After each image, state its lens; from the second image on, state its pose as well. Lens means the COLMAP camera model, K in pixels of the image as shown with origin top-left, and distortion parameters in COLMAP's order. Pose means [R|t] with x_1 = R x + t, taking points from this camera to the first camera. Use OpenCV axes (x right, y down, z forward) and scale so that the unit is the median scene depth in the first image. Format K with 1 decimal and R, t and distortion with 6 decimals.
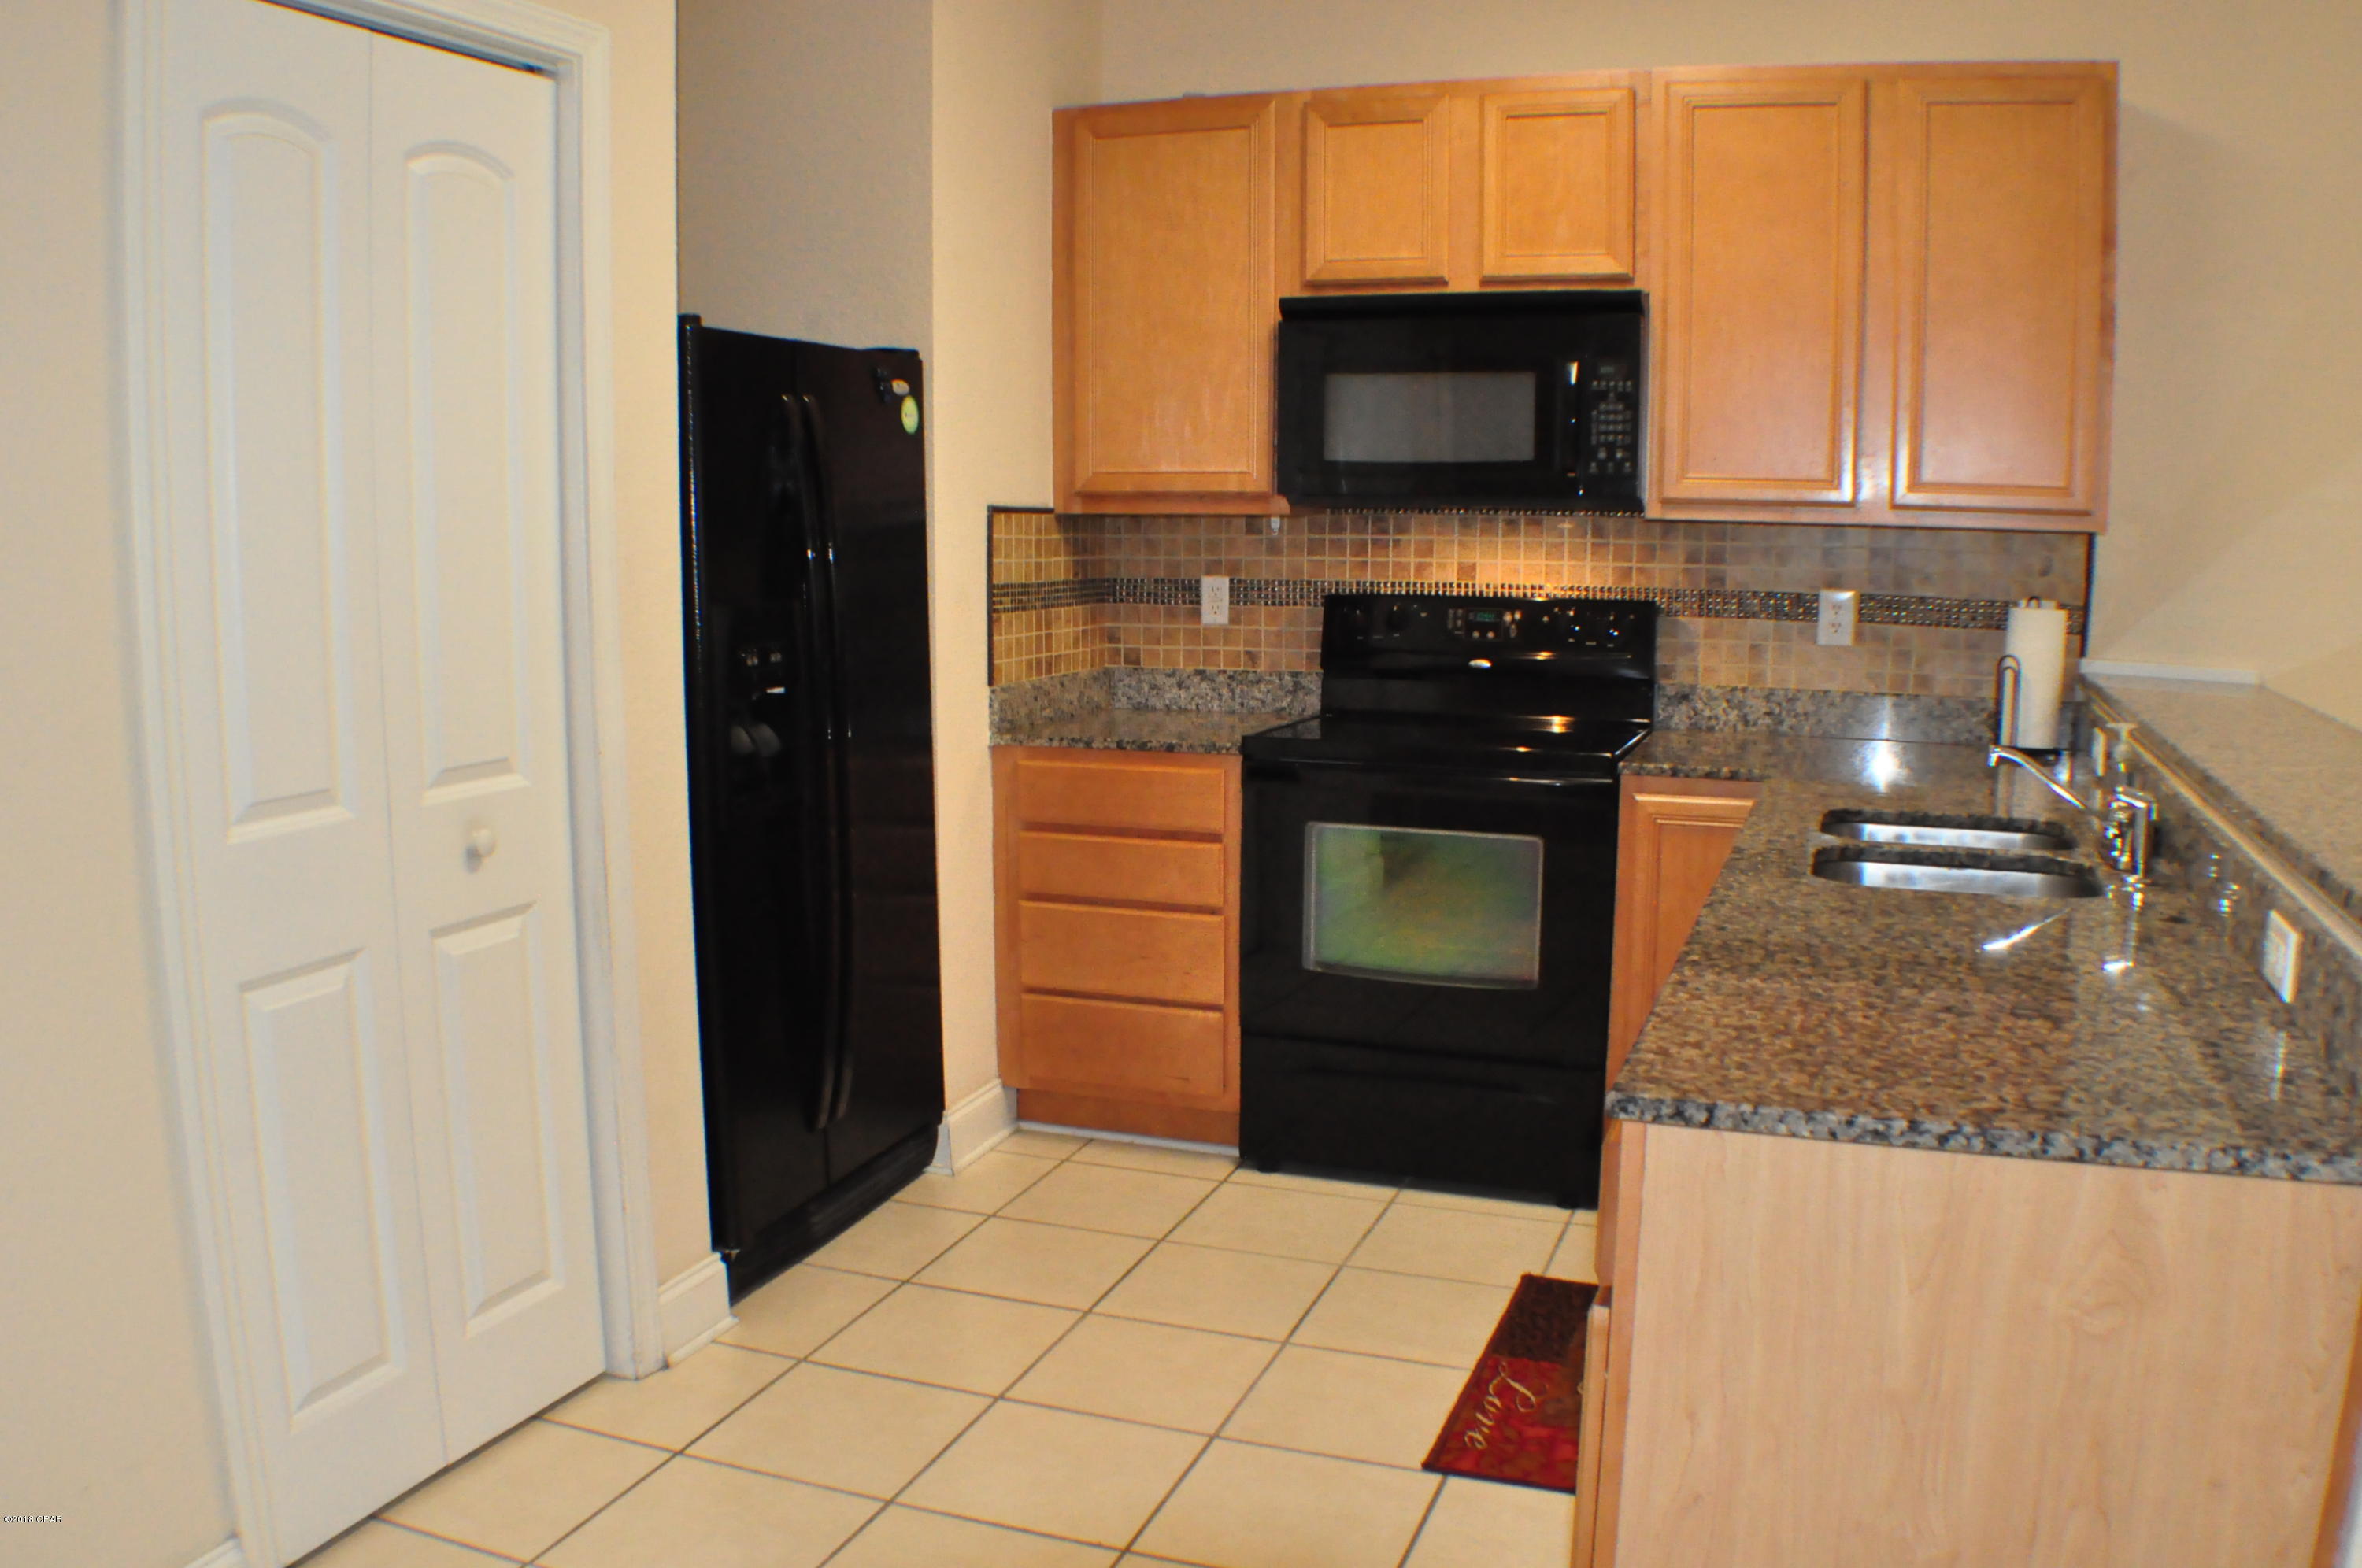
lens RADIAL K [[1938.4, 0, 1164.8], [0, 1938.4, 814.2], [0, 0, 1]] dist [-0.212014, 0.062467]
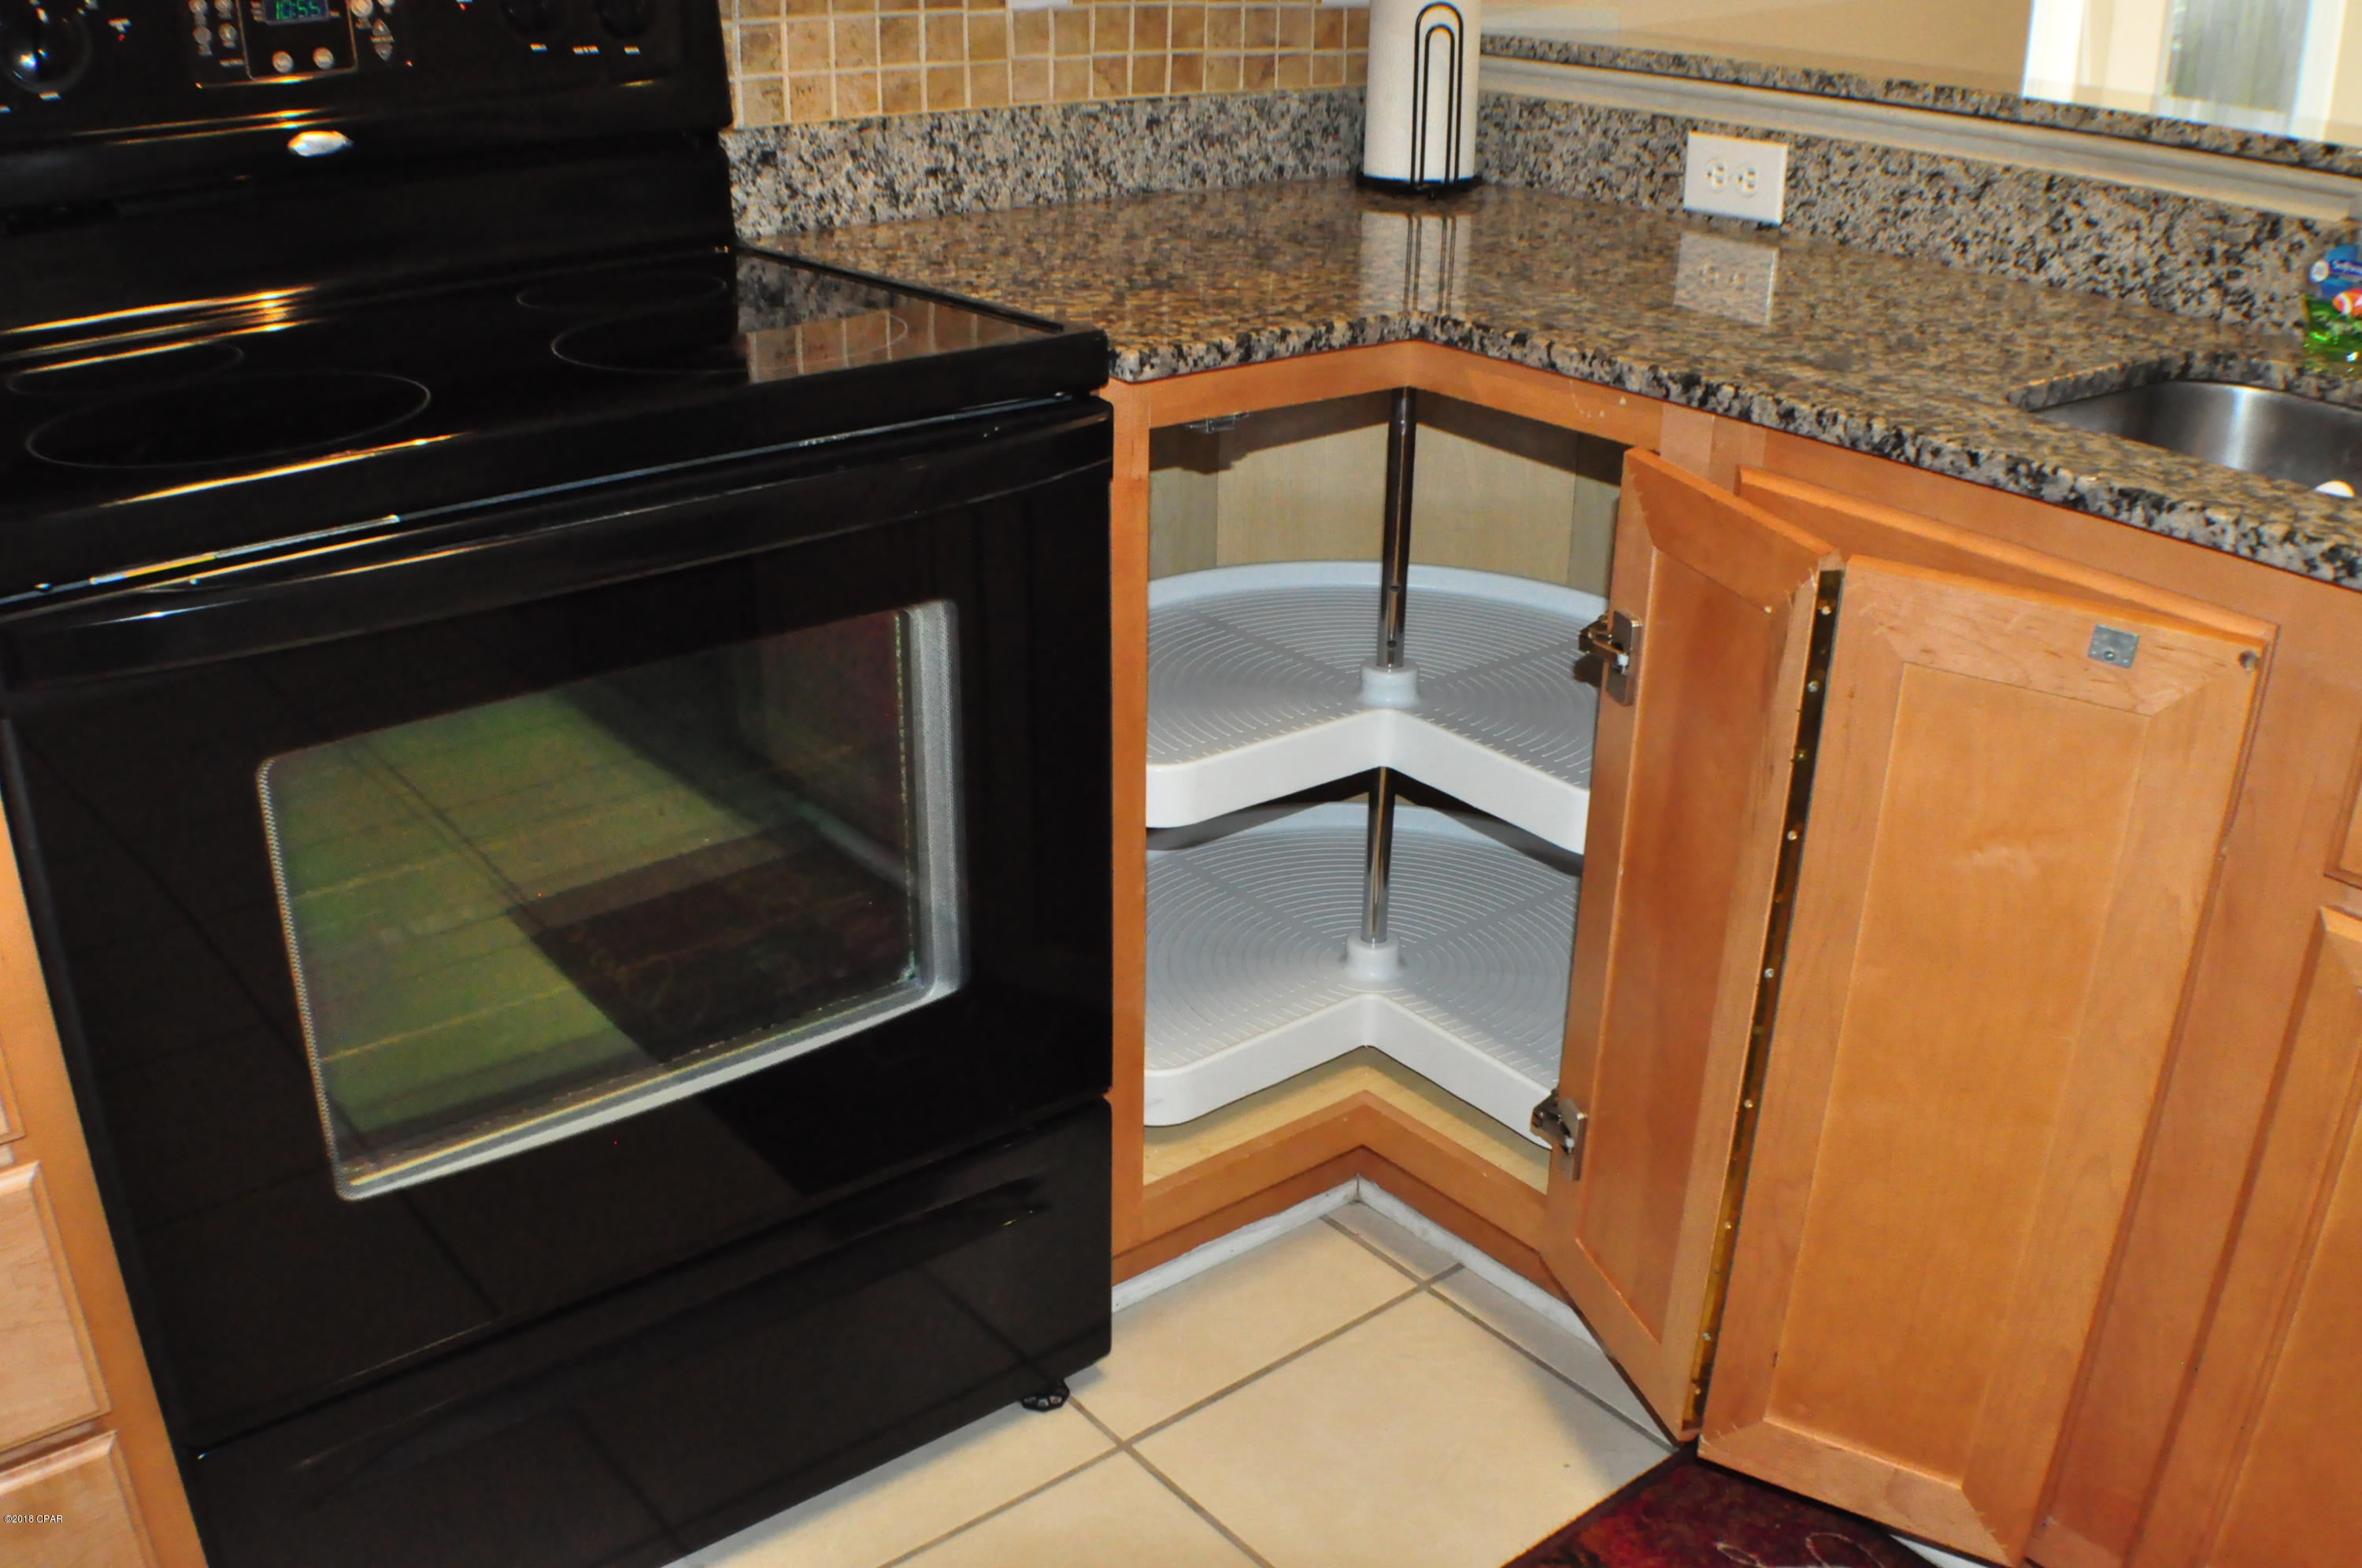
lens RADIAL K [[2121.7, 0, 1172.7], [0, 2121.7, 816.4], [0, 0, 1]] dist [-0.182238, 0.017979]
pose [[0.510157, -0.352552, 0.784504, -0.094251], [0.122672, 0.932629, 0.339346, -0.071048], [-0.851288, -0.076882, 0.519035, 0.685136]]
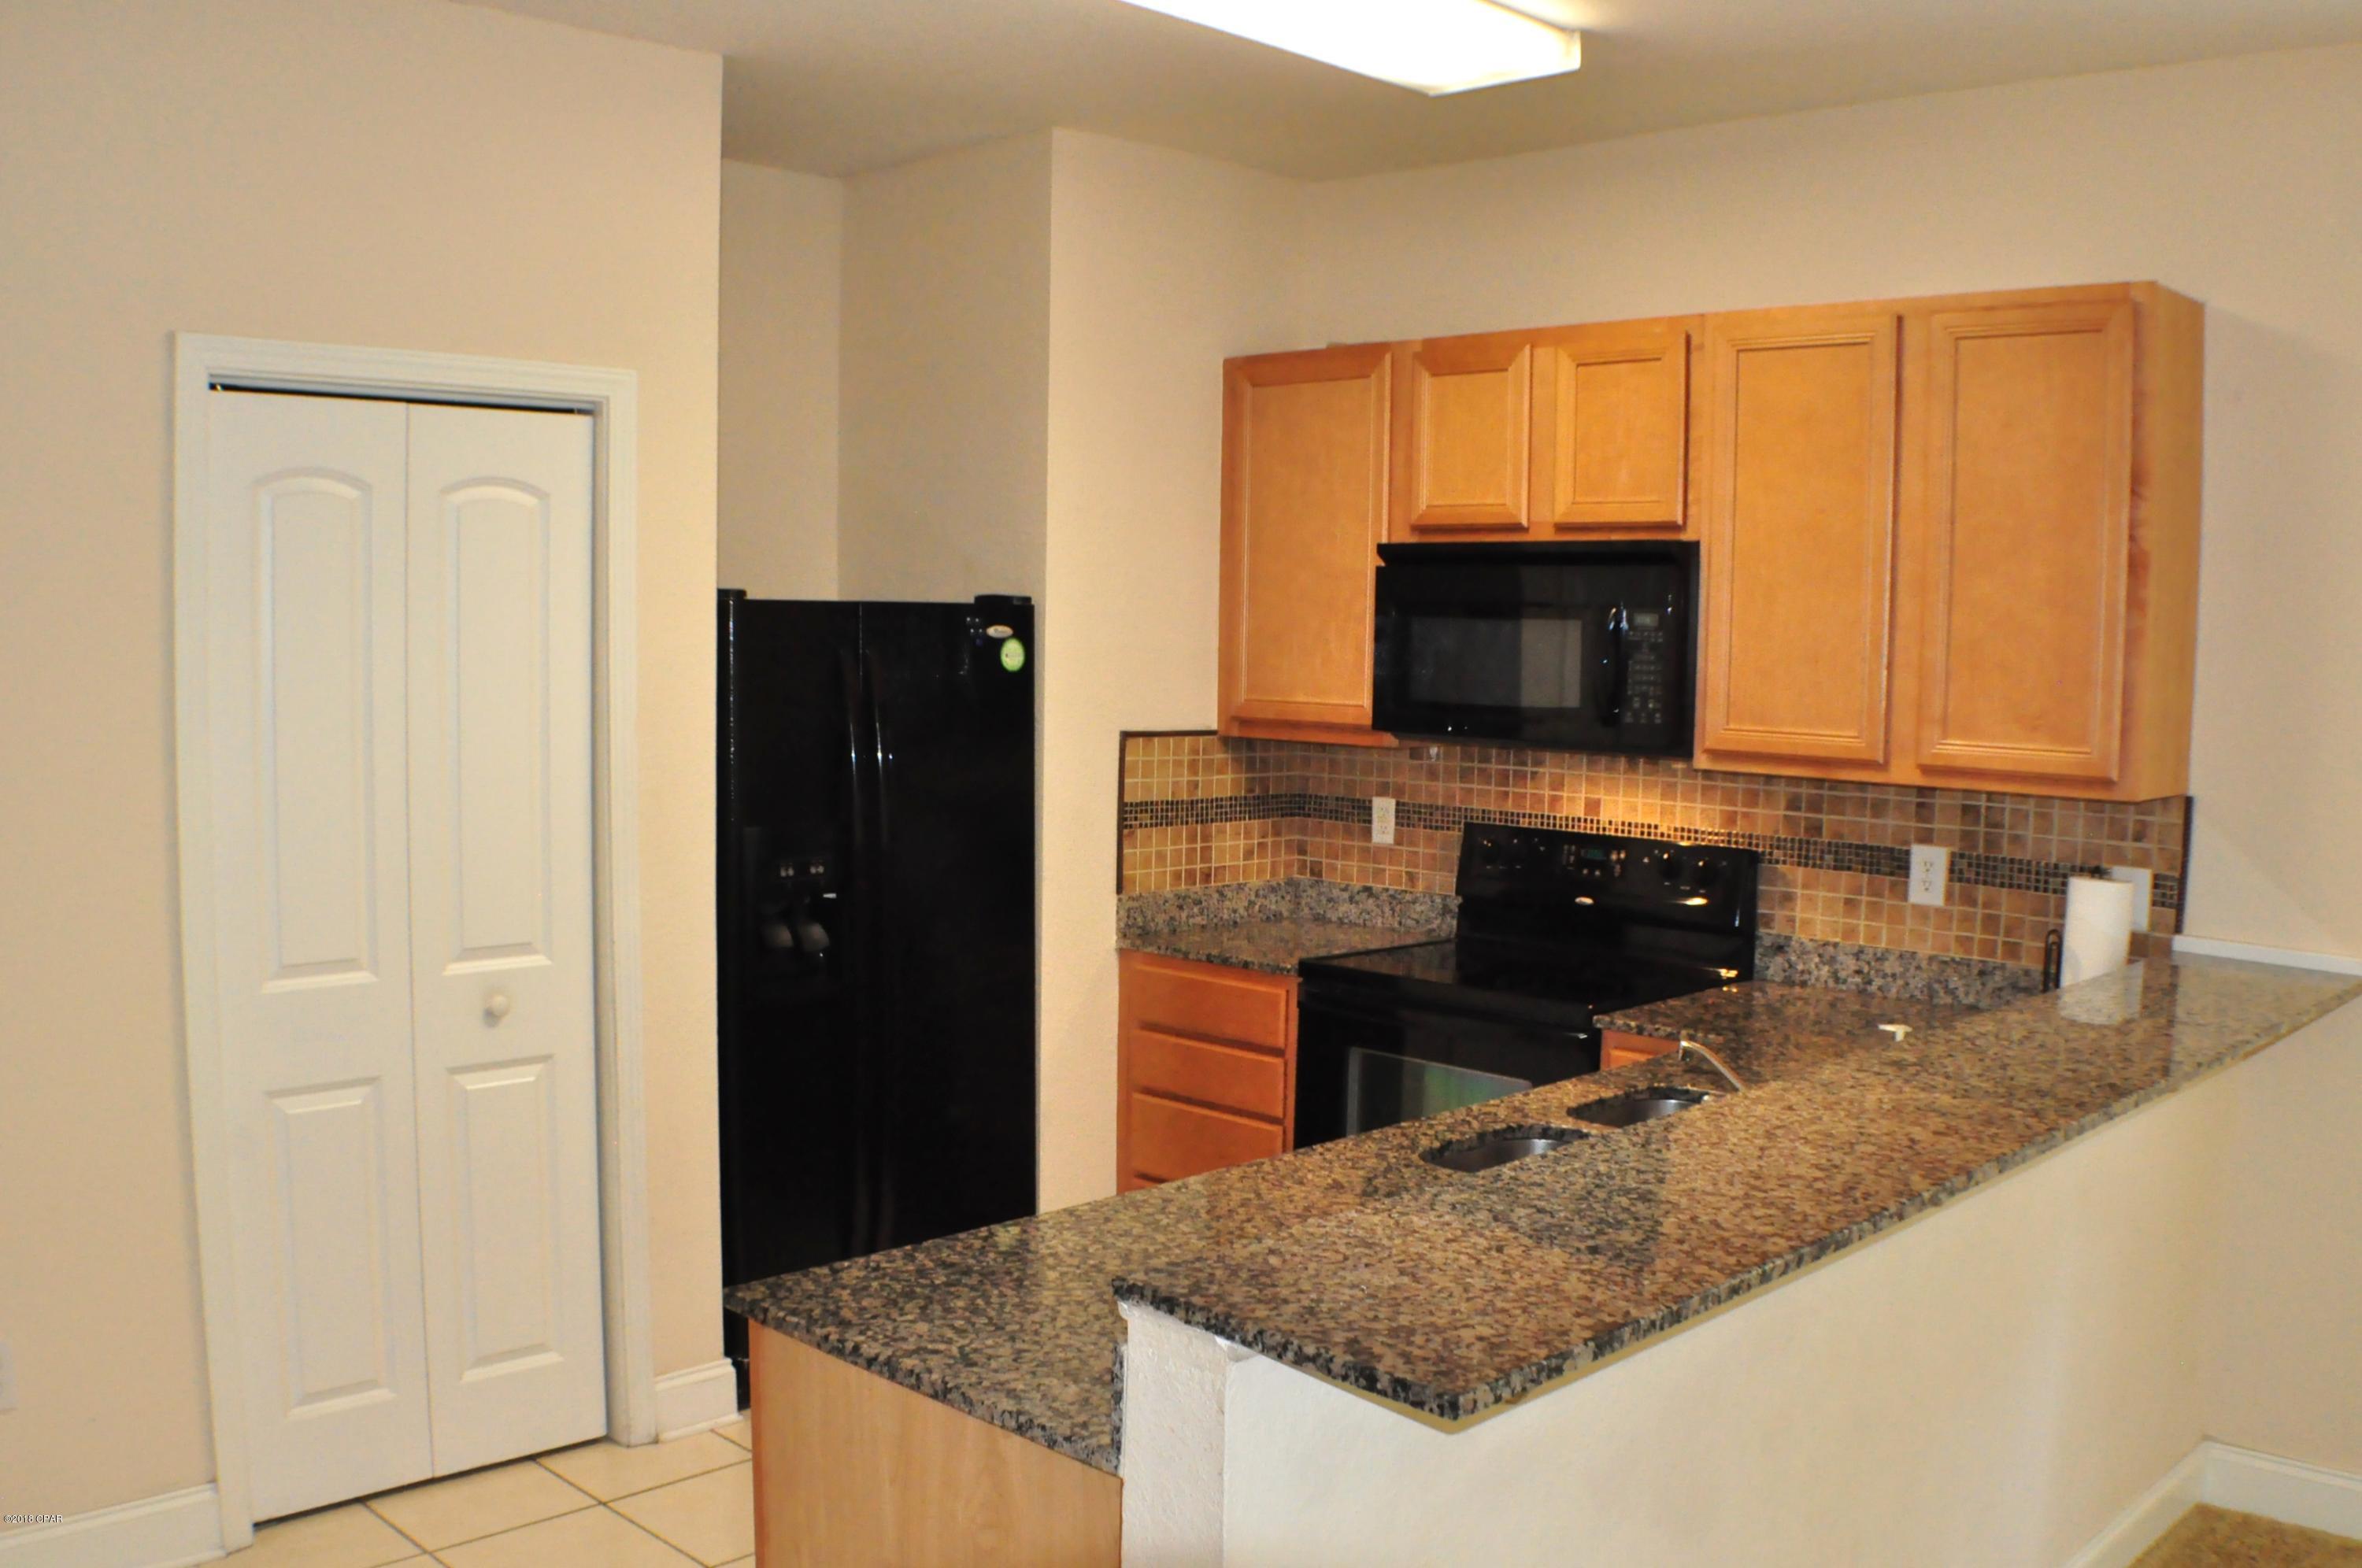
lens RADIAL K [[2121.7, 0, 1172.7], [0, 2121.7, 816.4], [0, 0, 1]] dist [-0.182238, 0.017979]
pose [[0.915370, 0.050346, -0.399454, 0.416786], [-0.076894, 0.995749, -0.050706, -0.051600], [0.395203, 0.077130, 0.915350, -0.095397]]
